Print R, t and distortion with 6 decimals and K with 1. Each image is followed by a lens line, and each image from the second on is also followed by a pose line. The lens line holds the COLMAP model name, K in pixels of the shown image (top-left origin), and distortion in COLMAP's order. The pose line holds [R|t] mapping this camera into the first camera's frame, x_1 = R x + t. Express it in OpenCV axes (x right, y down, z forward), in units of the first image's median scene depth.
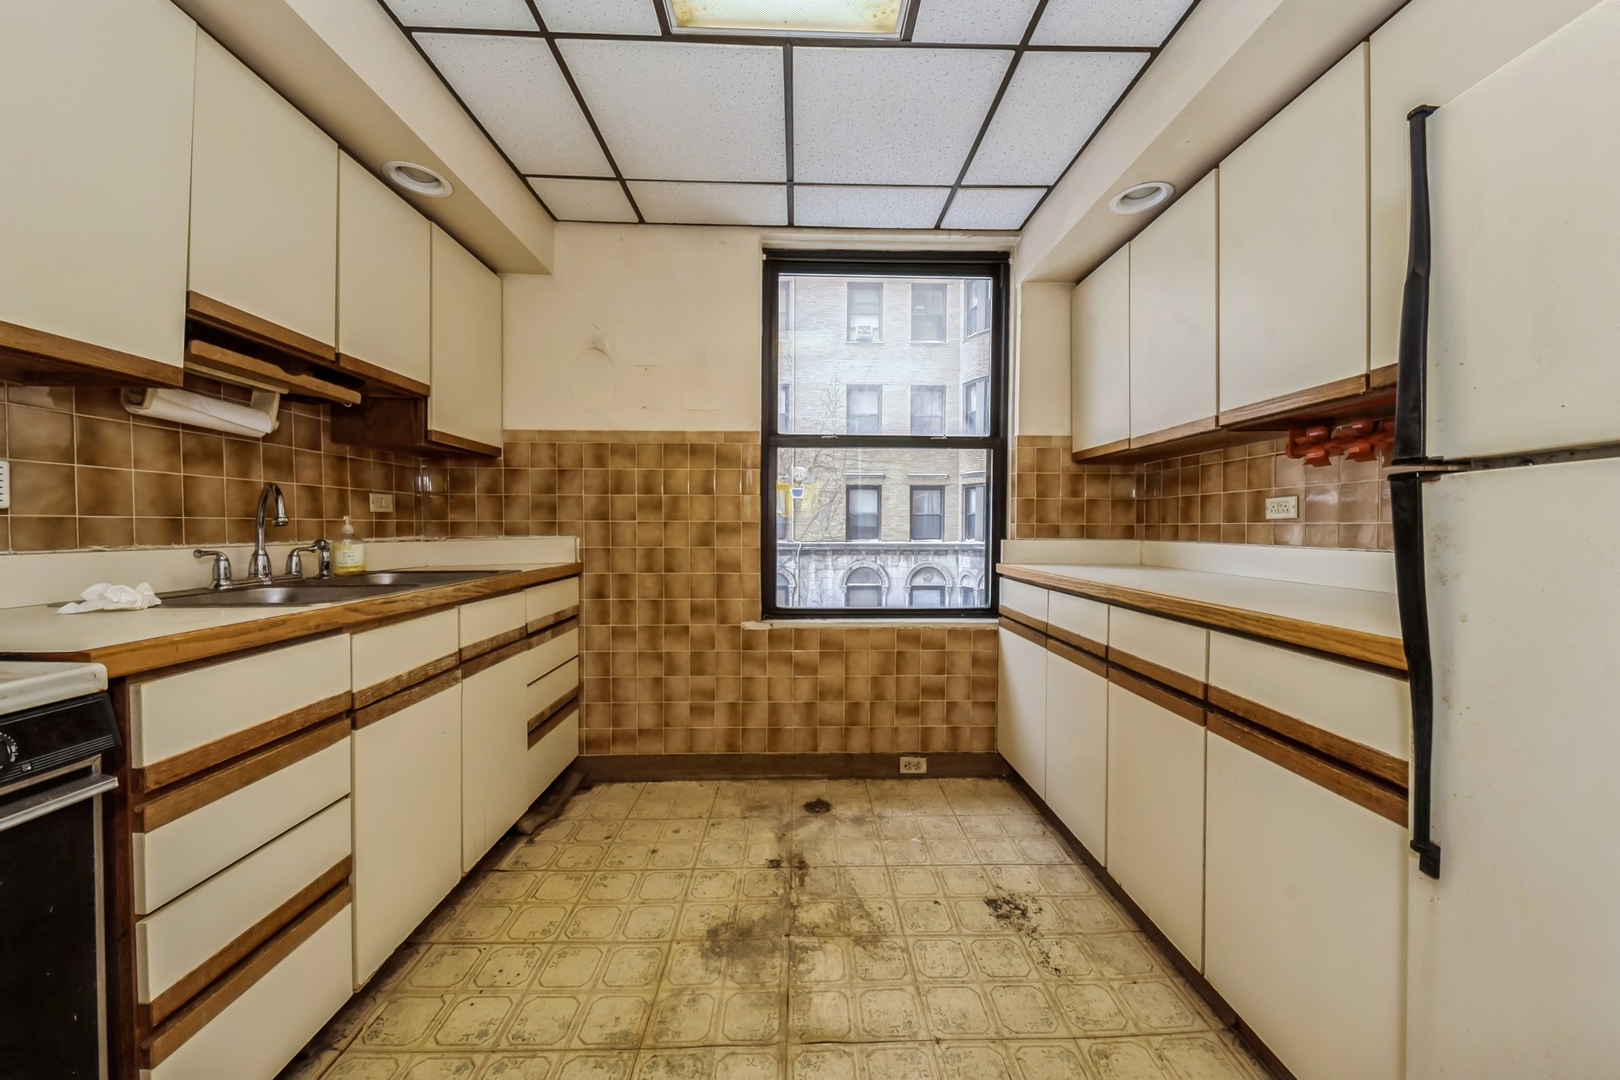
lens RADIAL K [[569.0, 0, 813.3], [0, 569.0, 524.7], [0, 0, 1]] dist [0.000551, -0.002651]
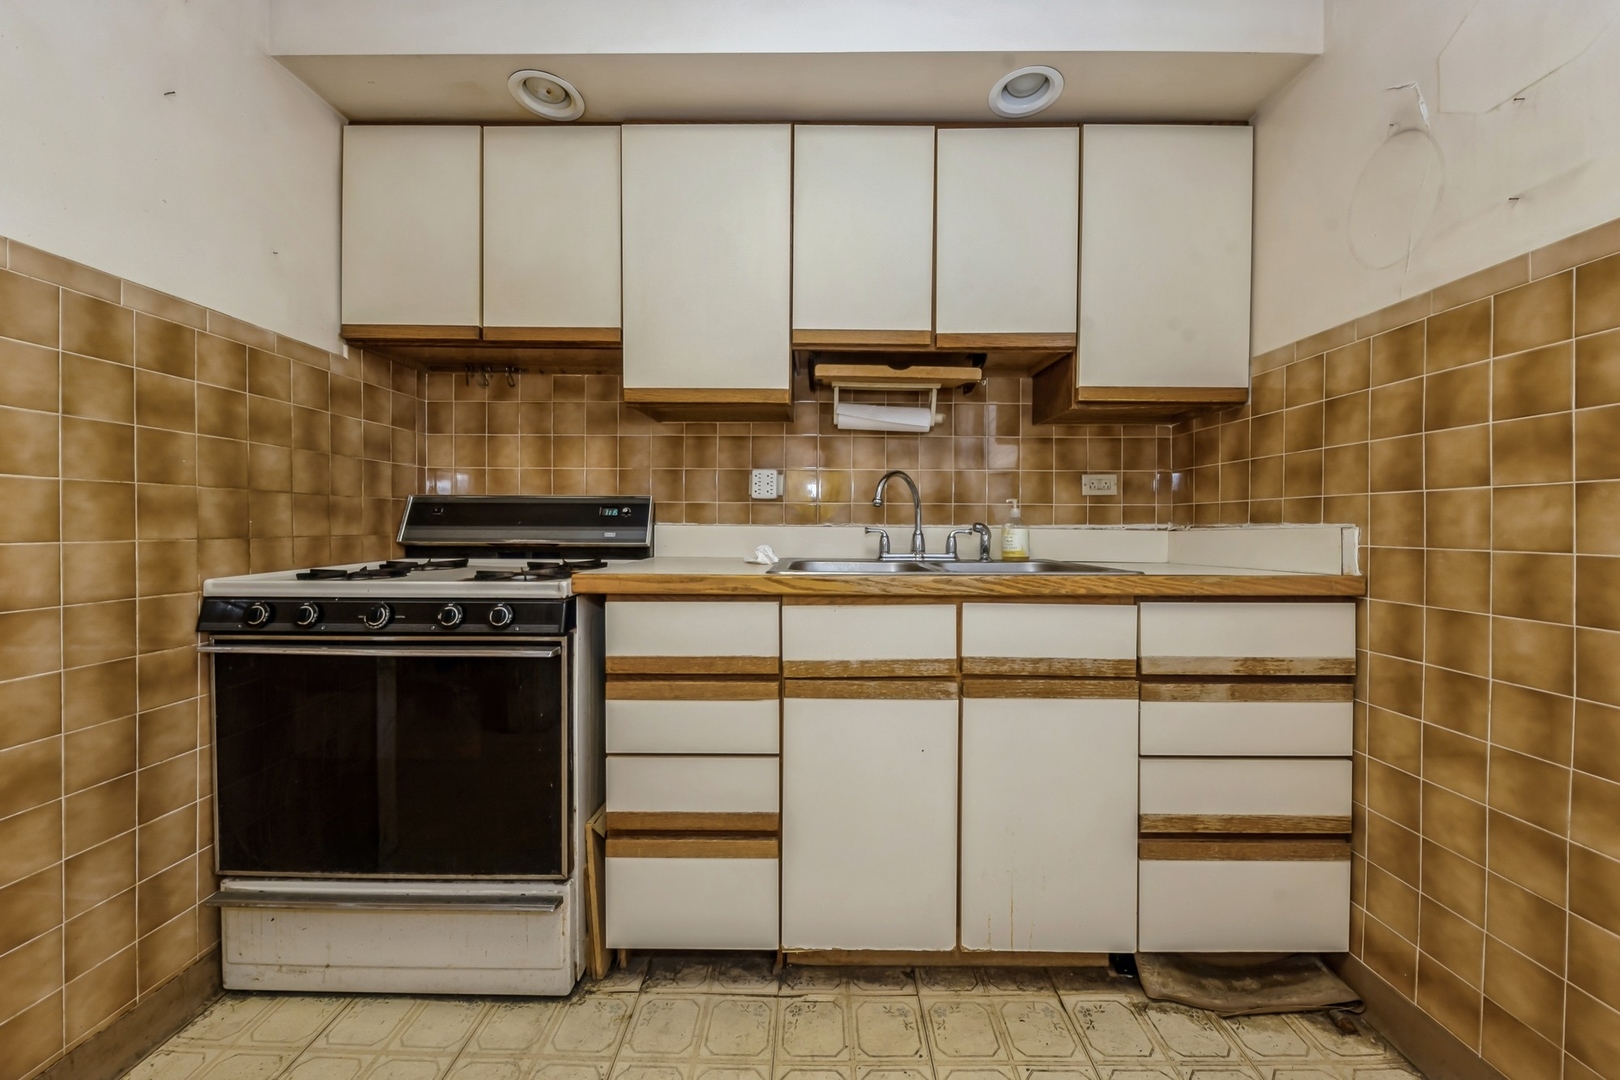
lens RADIAL K [[569.0, 0, 813.3], [0, 569.0, 524.7], [0, 0, 1]] dist [0.000551, -0.002651]
pose [[-0.037671, -0.002509, -0.999287, 0.126557], [-0.004217, 0.999988, -0.002352, 0.026798], [0.999281, 0.004125, -0.037681, 0.597572]]
